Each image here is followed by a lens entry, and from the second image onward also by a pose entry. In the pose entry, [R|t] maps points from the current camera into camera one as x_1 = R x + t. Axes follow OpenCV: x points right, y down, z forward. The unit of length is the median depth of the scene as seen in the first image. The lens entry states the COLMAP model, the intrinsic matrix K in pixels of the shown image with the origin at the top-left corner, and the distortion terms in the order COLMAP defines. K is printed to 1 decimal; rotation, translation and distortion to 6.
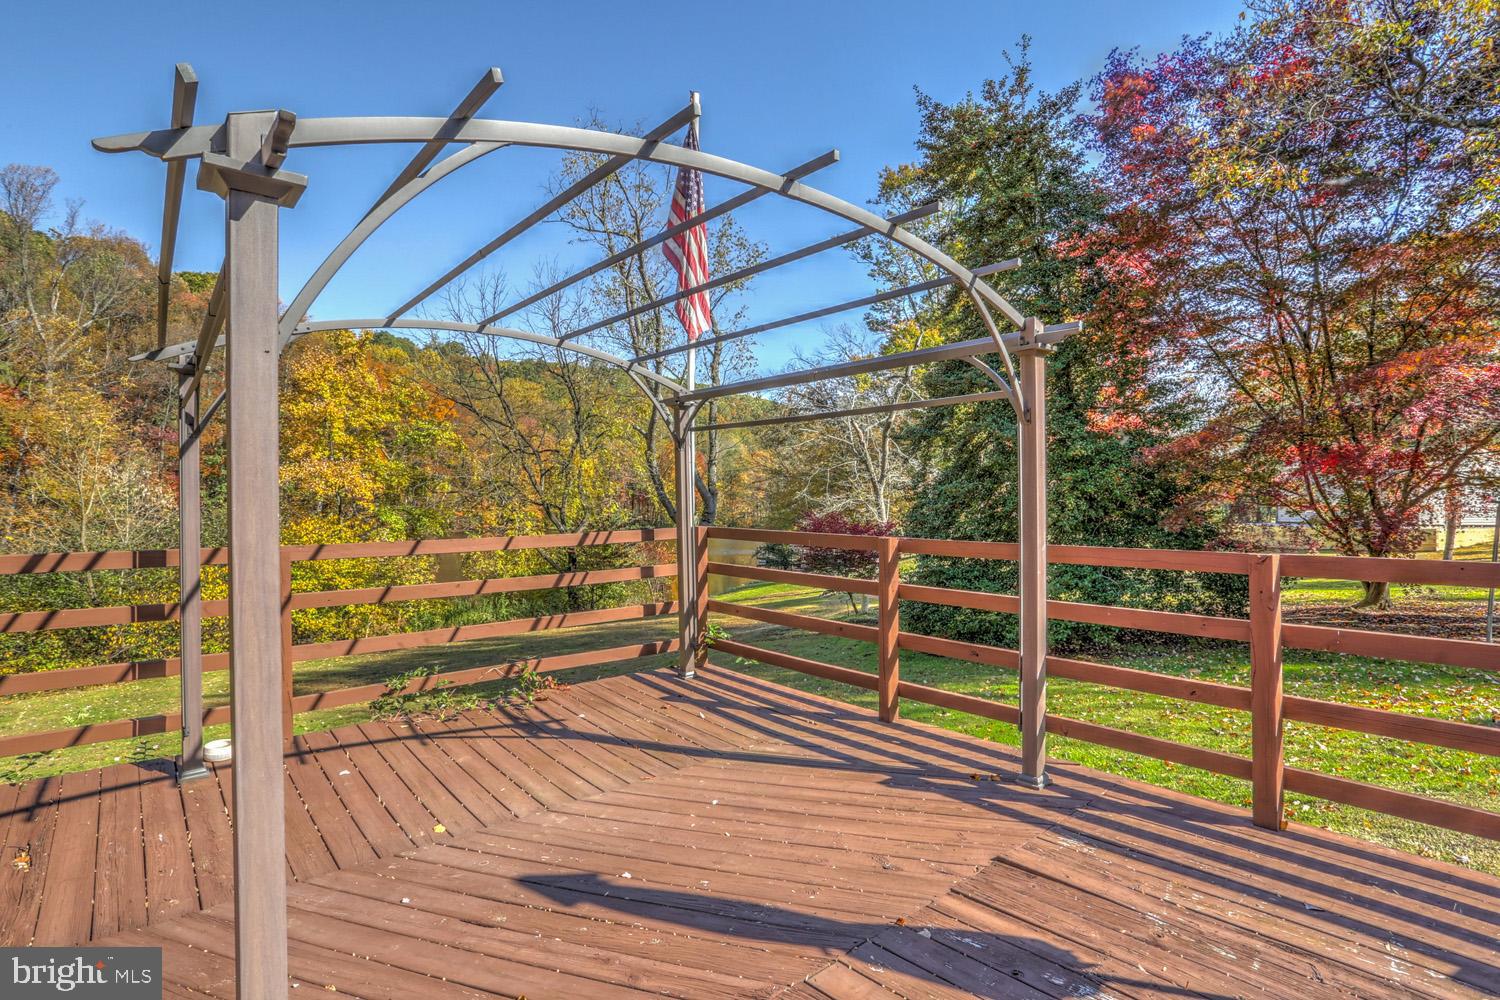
lens RADIAL K [[752.9, 0, 747.5], [0, 752.9, 509.9], [0, 0, 1]] dist [-0.067388, 0.038986]
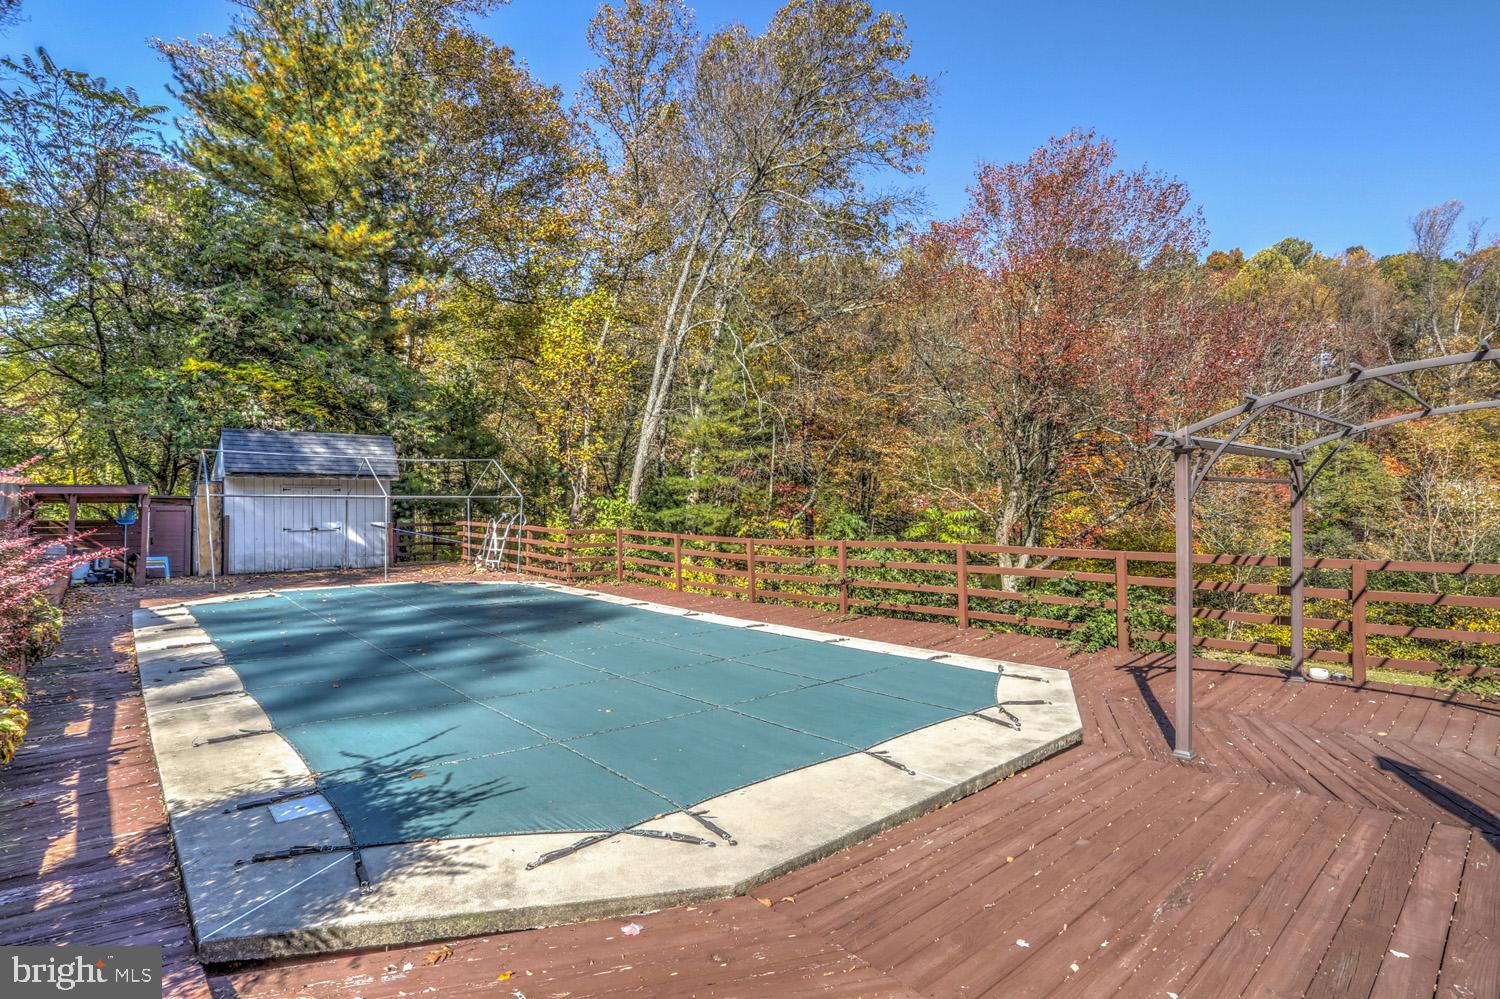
lens RADIAL K [[752.9, 0, 747.5], [0, 752.9, 509.4], [0, 0, 1]] dist [-0.067388, 0.038986]
pose [[0.004555, 0.000016, -0.999990, 0.168731], [-0.003610, 0.999993, 0.000000, -0.009516], [0.999983, 0.003609, 0.004555, -0.060220]]
